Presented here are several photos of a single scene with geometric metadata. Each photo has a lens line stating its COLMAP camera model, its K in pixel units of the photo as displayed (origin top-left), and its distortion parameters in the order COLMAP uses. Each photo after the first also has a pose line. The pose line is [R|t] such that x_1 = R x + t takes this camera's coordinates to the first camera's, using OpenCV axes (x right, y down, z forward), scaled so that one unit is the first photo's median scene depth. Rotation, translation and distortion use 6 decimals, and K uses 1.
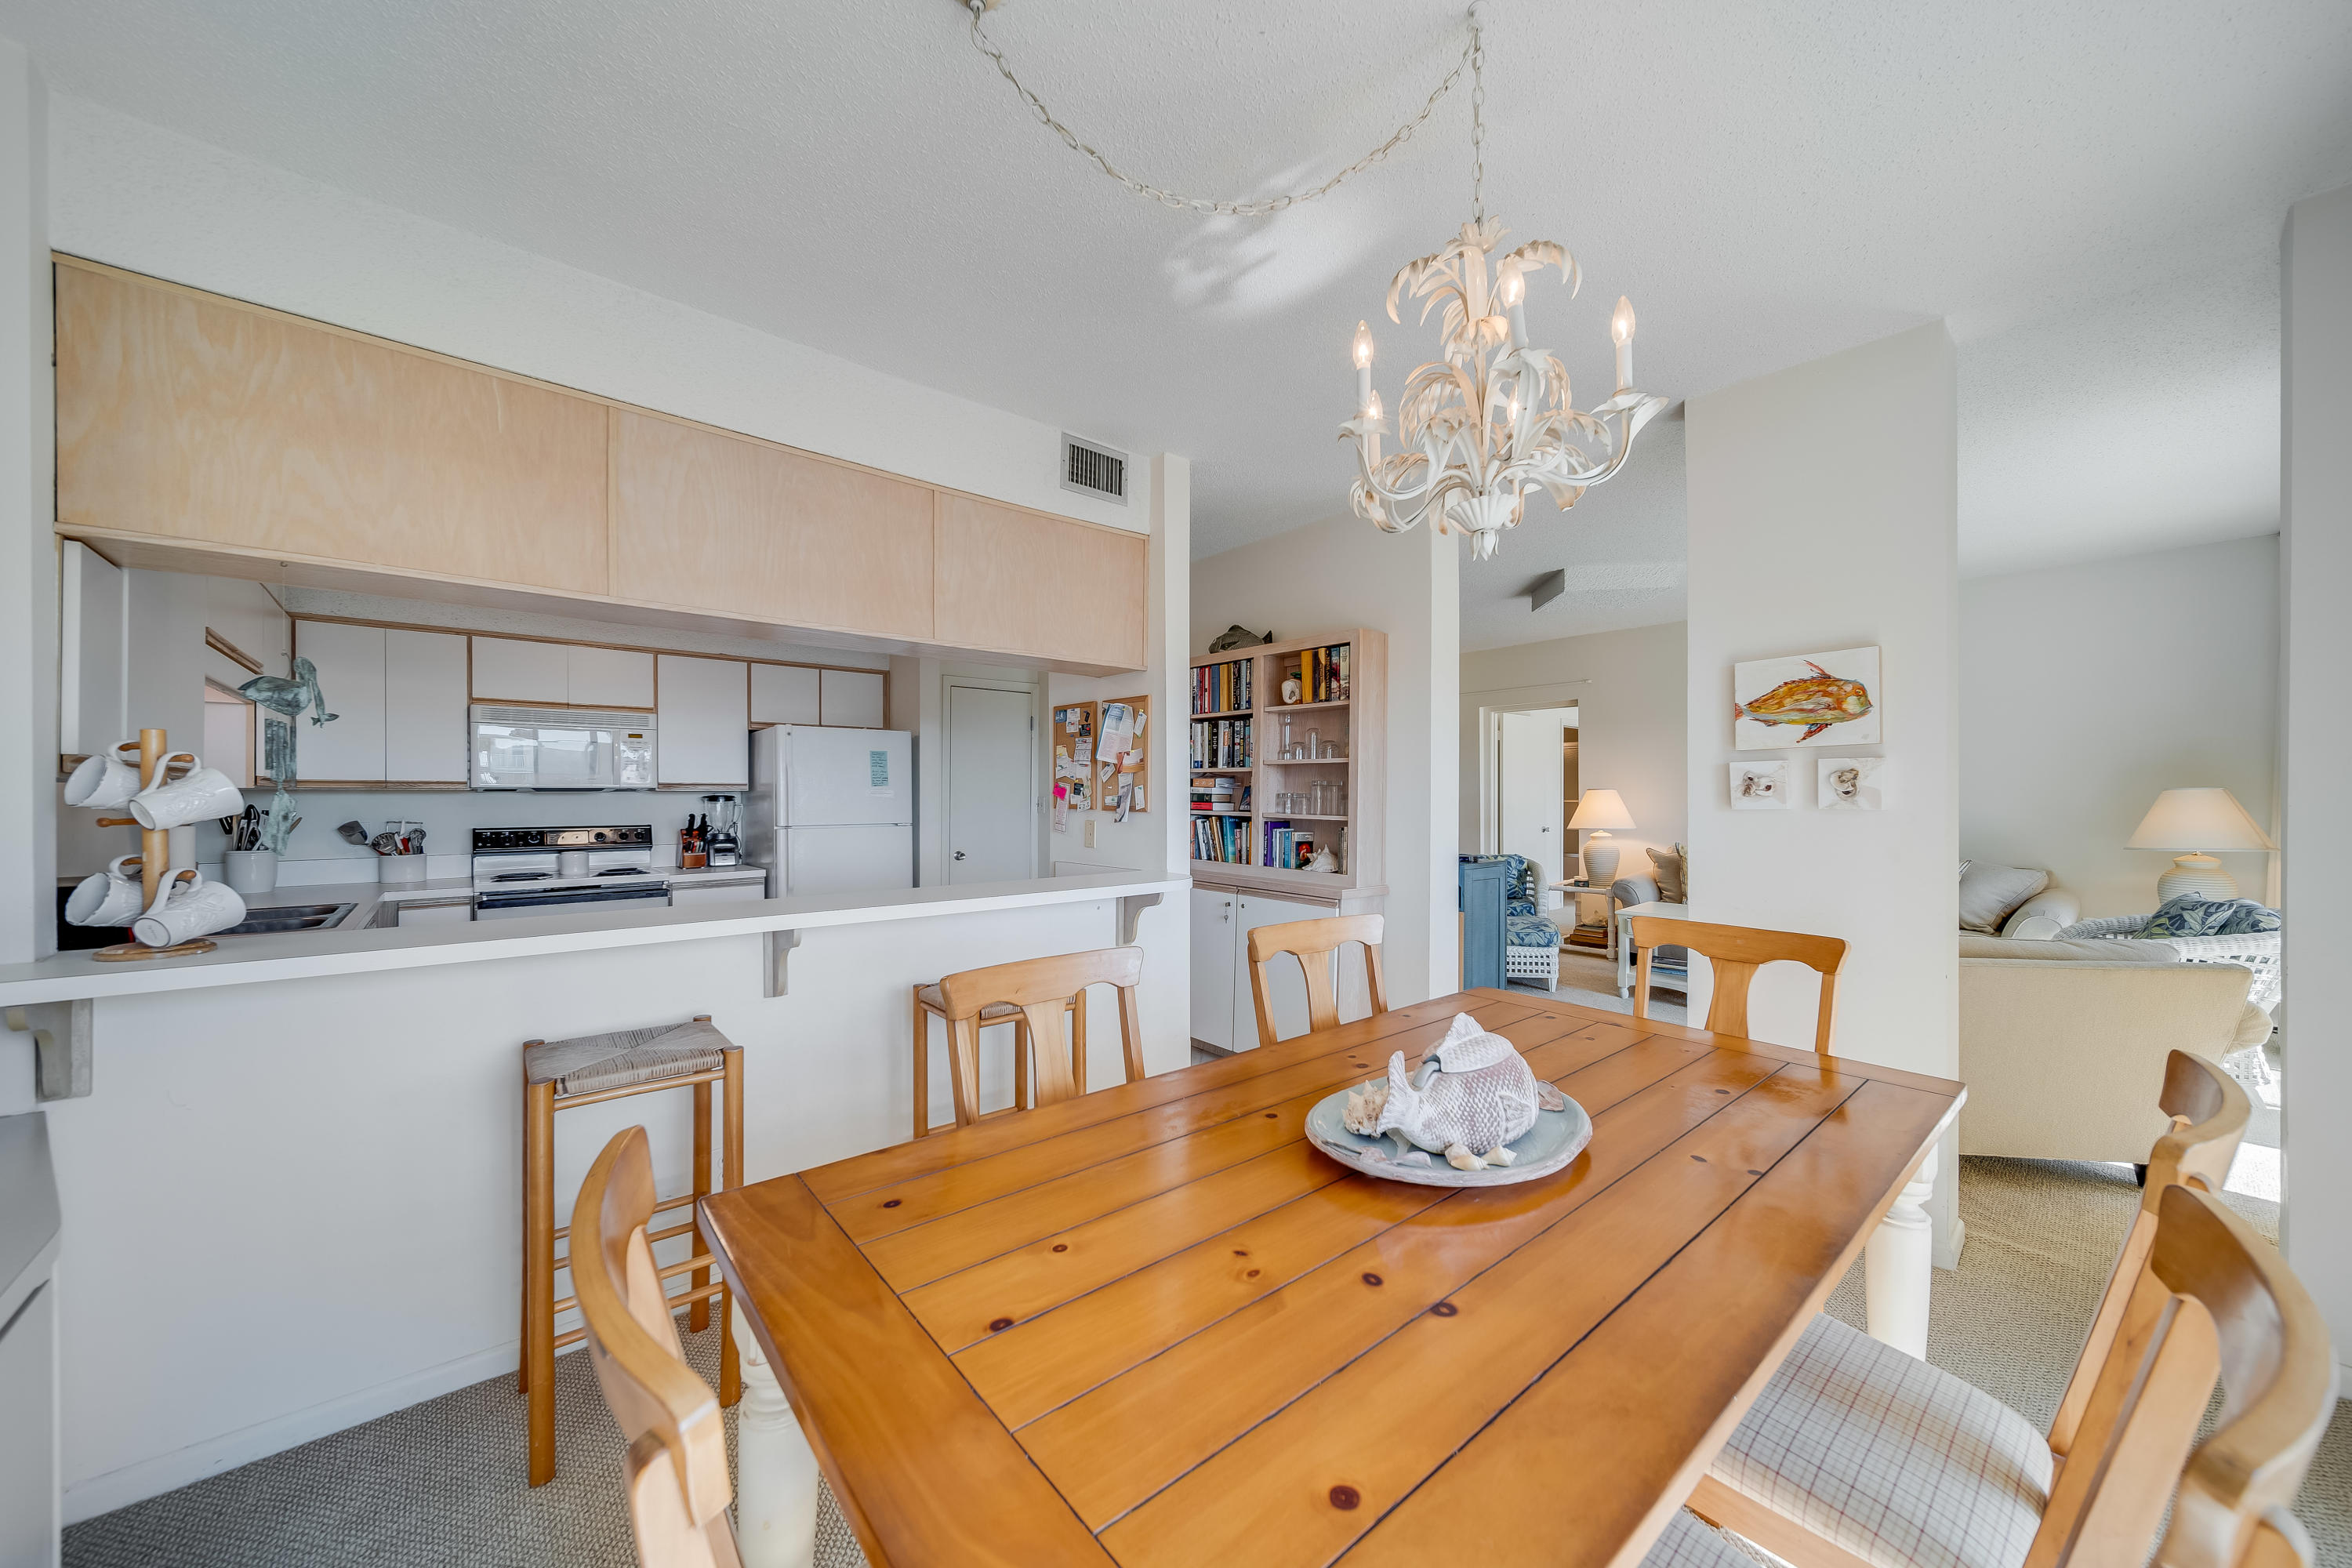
lens RADIAL K [[842.7, 0, 1171.8], [0, 842.7, 787.1], [0, 0, 1]] dist [0.000470, 0.000015]
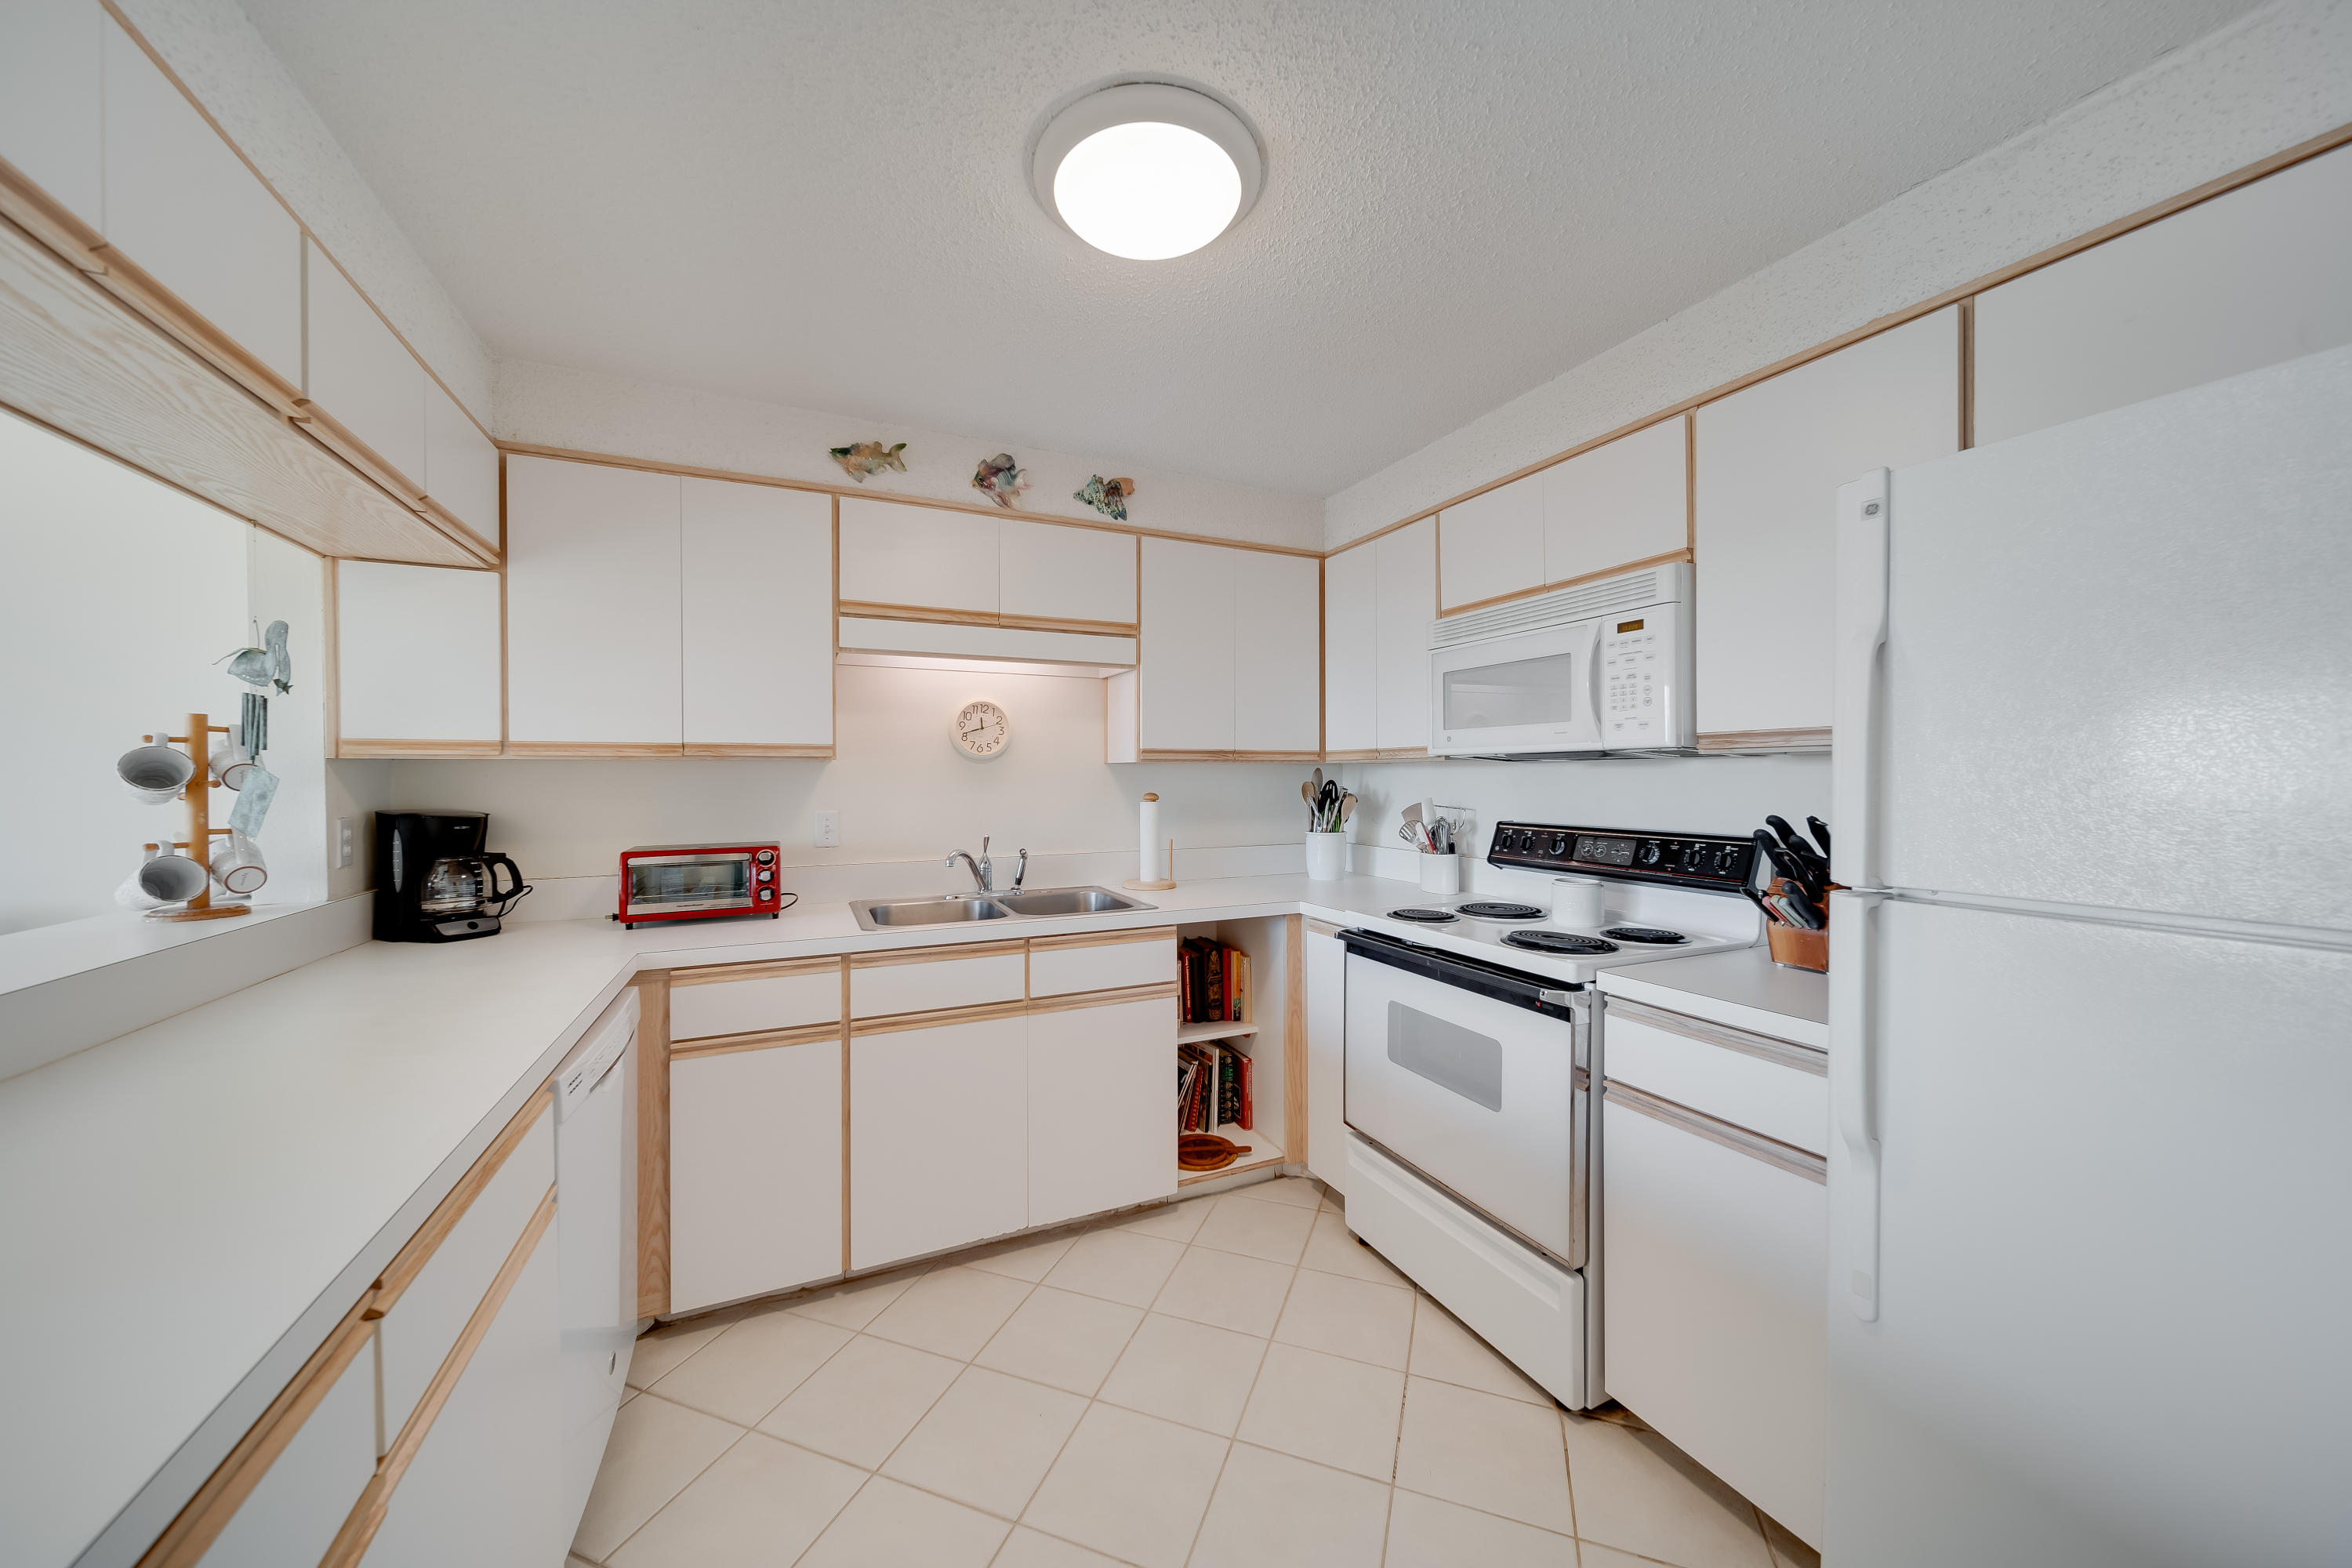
lens RADIAL K [[825.9, 0, 1175.7], [0, 825.9, 781.3], [0, 0, 1]] dist [0.000745, -0.000187]
pose [[-0.265258, 0.009259, -0.964133, -0.271972], [0.016654, 0.999849, 0.005020, 0.019887], [0.964034, -0.014725, -0.265372, 1.459977]]
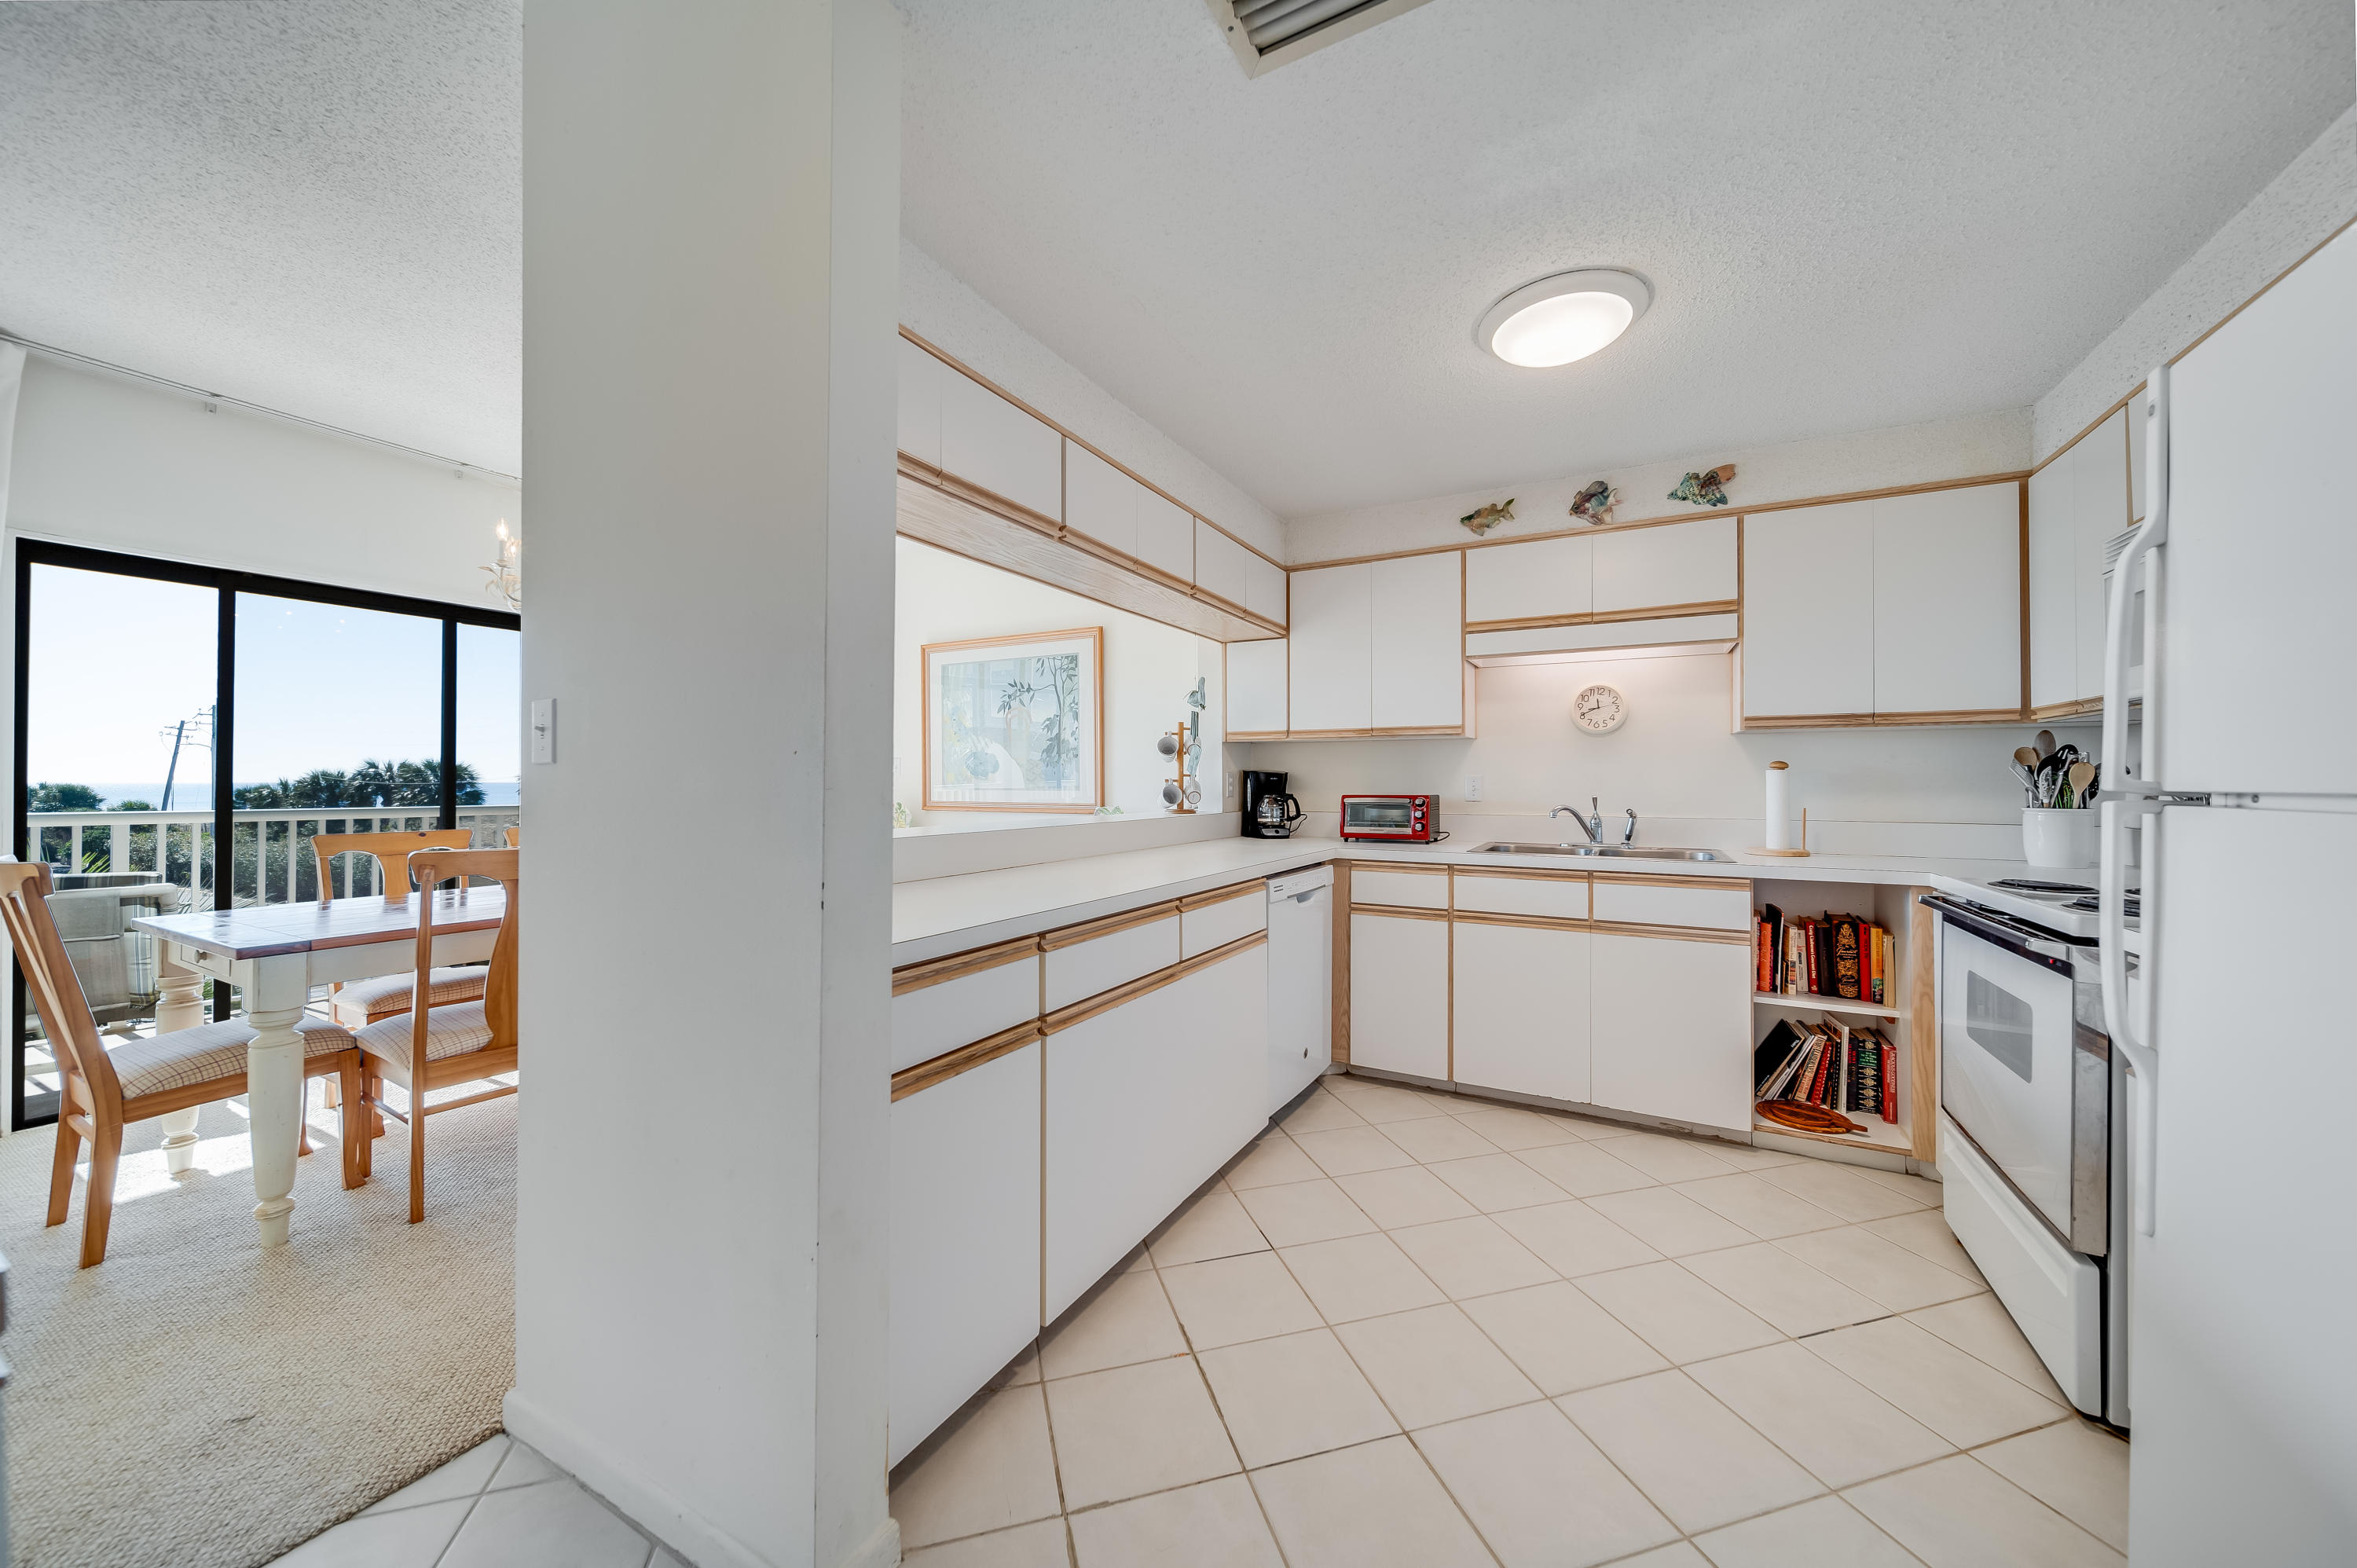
lens RADIAL K [[825.2, 0, 1172.1], [0, 825.2, 775.2], [0, 0, 1]] dist [-0.000055, -0.000080]
pose [[-0.935200, -0.000645, -0.354120, -0.170604], [0.005782, 0.999837, -0.017092, 0.073738], [0.354073, -0.018032, -0.935044, 1.882822]]
